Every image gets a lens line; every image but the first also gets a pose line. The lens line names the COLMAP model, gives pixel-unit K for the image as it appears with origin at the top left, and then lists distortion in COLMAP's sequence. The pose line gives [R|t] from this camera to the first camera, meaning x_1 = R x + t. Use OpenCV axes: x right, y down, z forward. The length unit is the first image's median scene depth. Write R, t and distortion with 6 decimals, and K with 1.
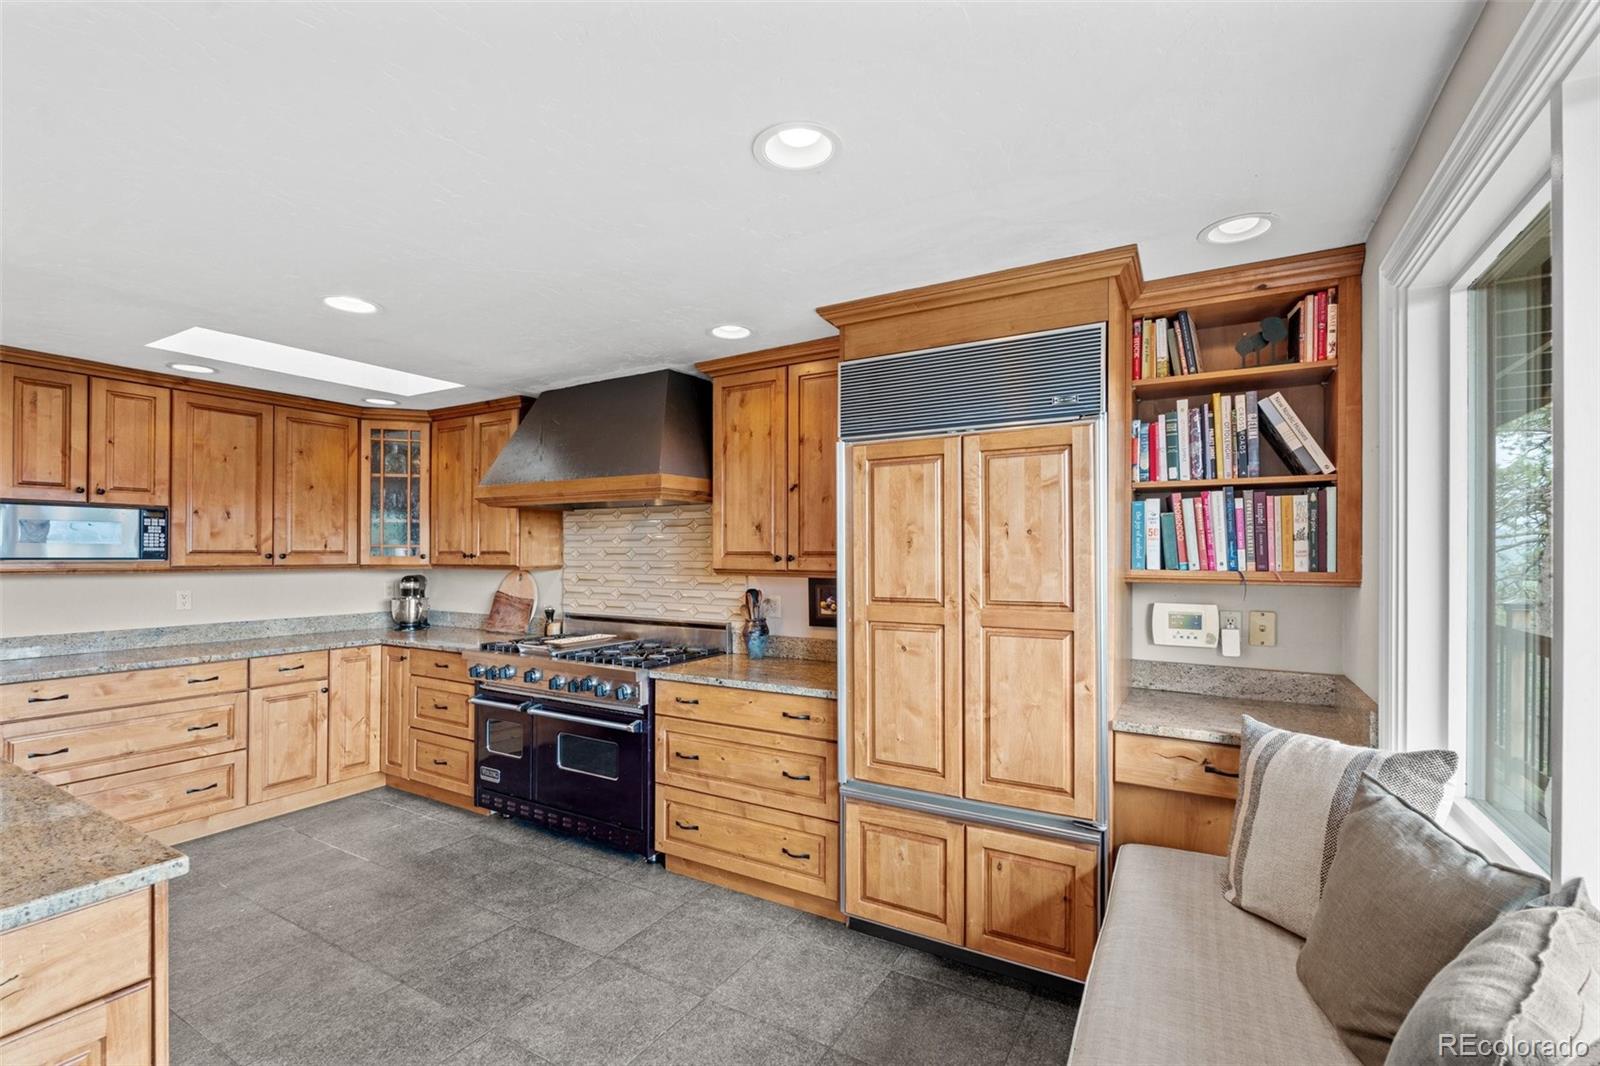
lens RADIAL K [[706.2, 0, 799.0], [0, 706.2, 546.0], [0, 0, 1]] dist [0.000571, -0.001101]
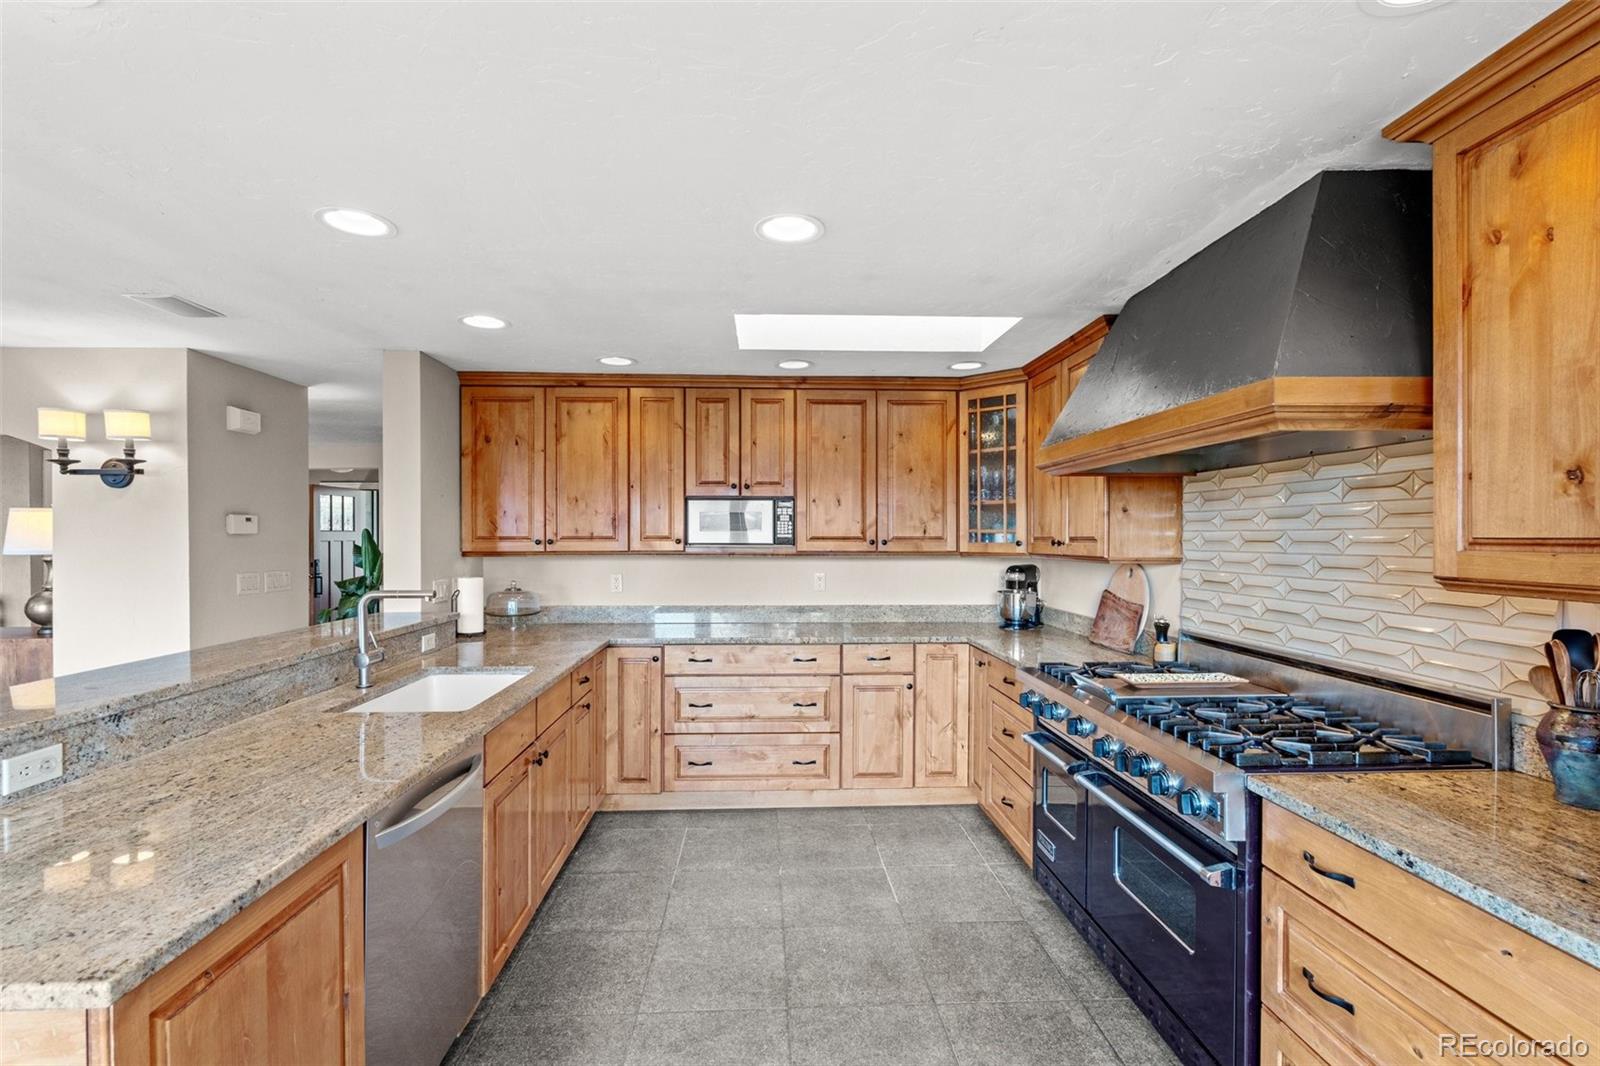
lens RADIAL K [[706.2, 0, 793.3], [0, 706.2, 540.7], [0, 0, 1]] dist [0.000571, -0.001101]
pose [[0.548976, 0.003135, -0.835832, 0.026244], [0.008595, 0.999919, 0.009395, 0.002057], [0.835794, -0.012342, 0.548904, 0.402415]]
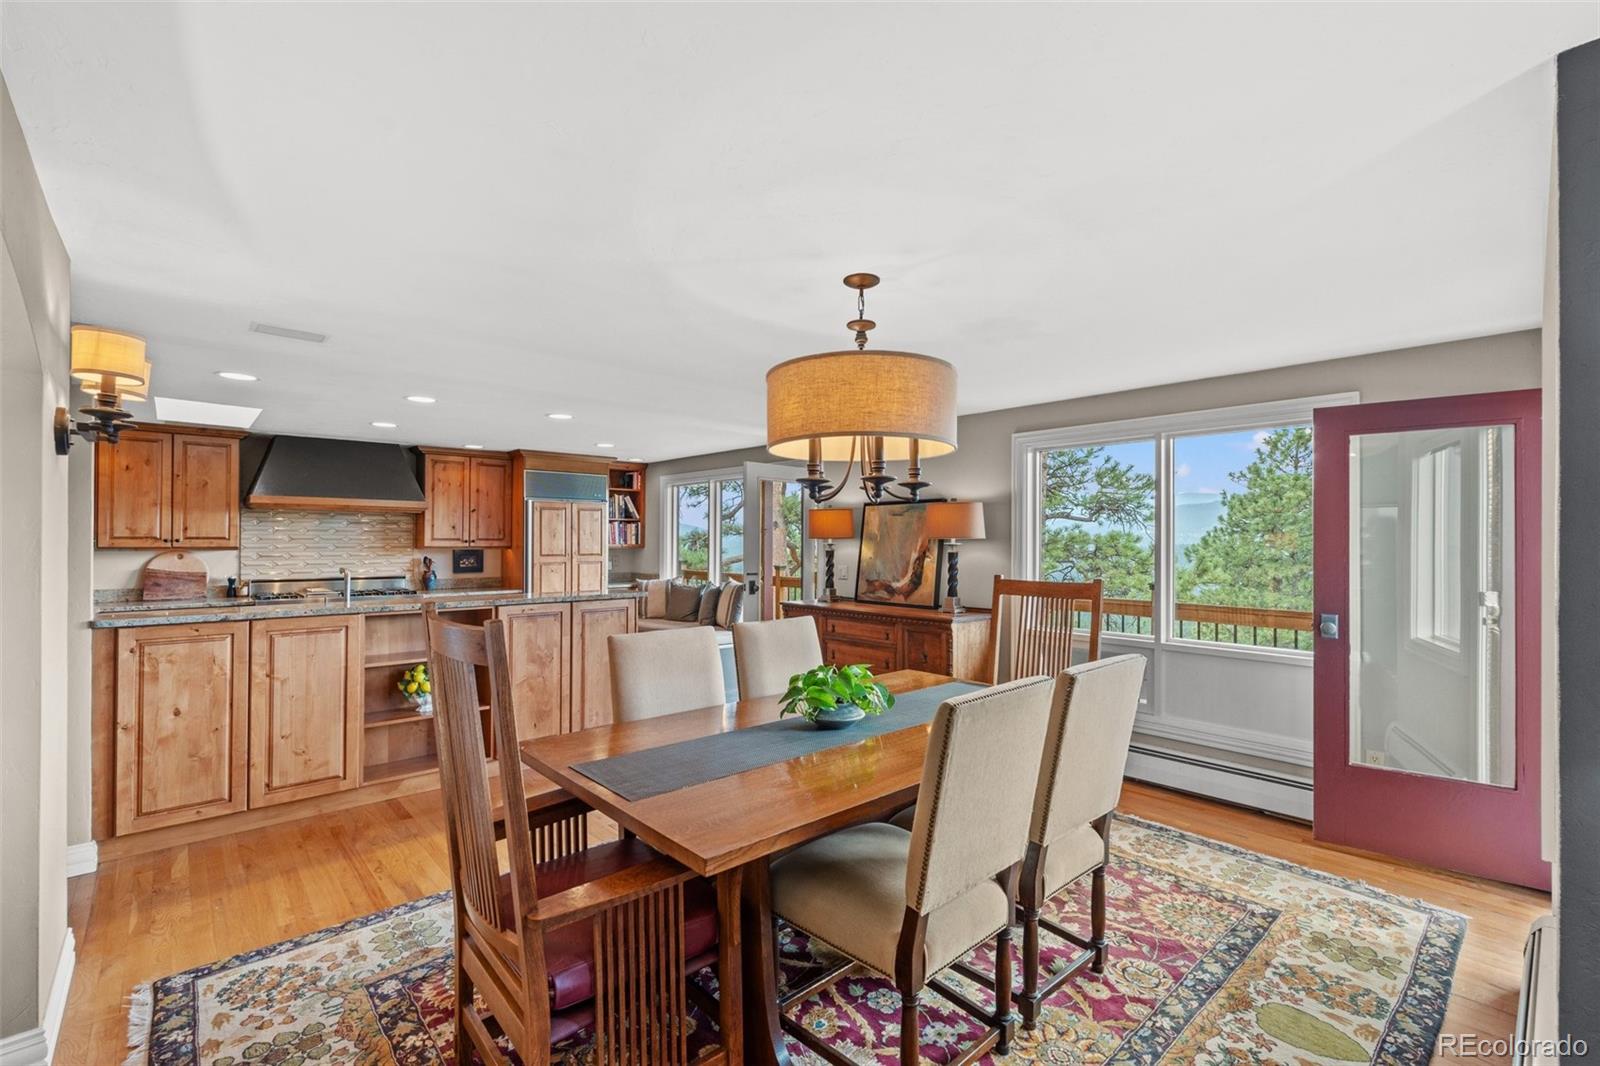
lens RADIAL K [[706.2, 0, 806.9], [0, 706.2, 539.8], [0, 0, 1]] dist [0.000571, -0.001101]
pose [[0.302538, 0.002504, 0.953134, -1.668091], [-0.010915, 0.999940, 0.000837, -0.001154], [-0.953075, -0.010656, 0.302548, -0.660292]]
